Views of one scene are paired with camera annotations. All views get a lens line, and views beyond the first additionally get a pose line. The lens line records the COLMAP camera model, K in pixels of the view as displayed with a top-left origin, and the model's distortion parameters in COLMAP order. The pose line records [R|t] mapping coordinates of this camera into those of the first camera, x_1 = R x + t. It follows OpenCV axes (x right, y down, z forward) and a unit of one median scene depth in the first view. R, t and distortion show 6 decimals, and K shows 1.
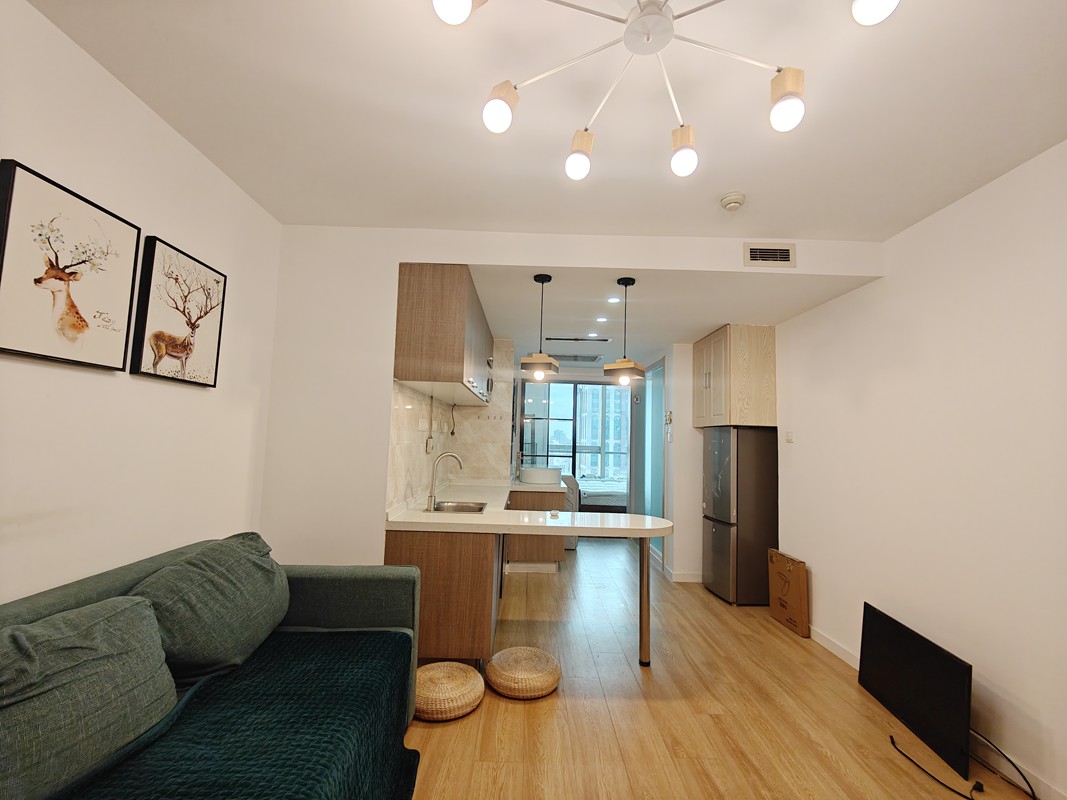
lens RADIAL K [[466.7, 0, 534.5], [0, 466.7, 401.1], [0, 0, 1]] dist [0.000849, 0.000003]
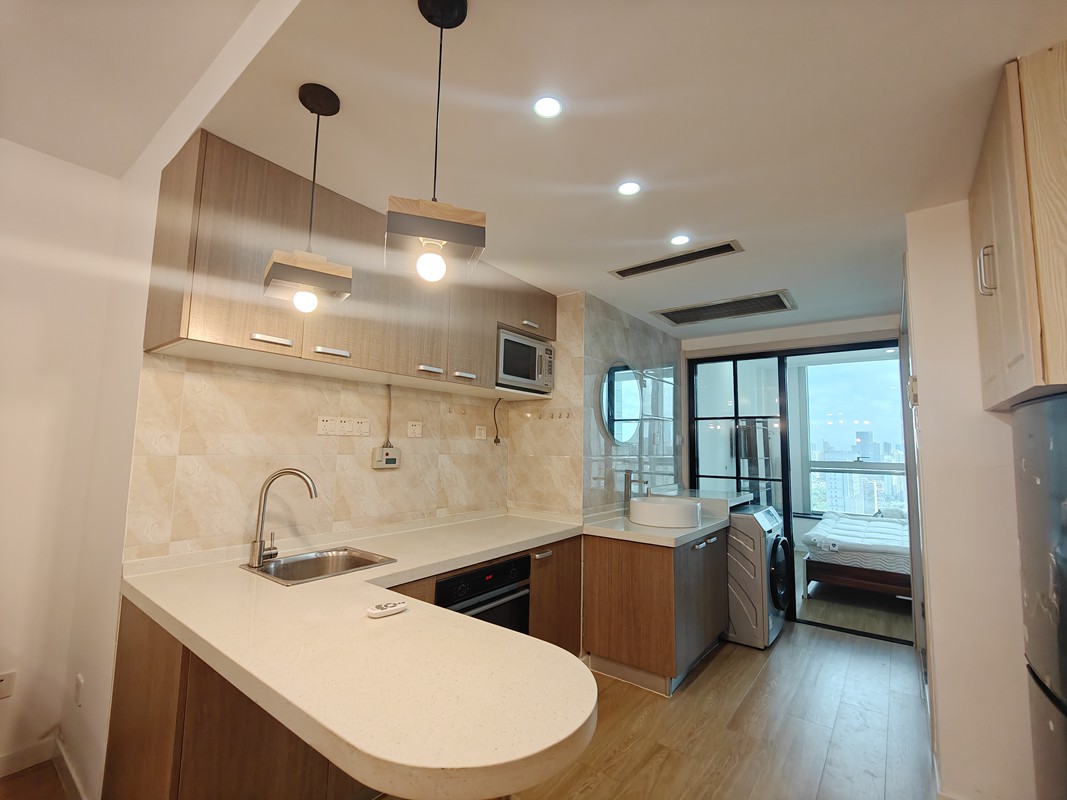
lens RADIAL K [[466.7, 0, 534.6], [0, 466.7, 398.5], [0, 0, 1]] dist [0.000849, 0.000003]
pose [[0.788141, -0.081387, -0.610090, 0.282298], [0.056044, 0.996591, -0.060548, 0.049666], [0.612937, 0.013528, 0.790016, 0.474067]]
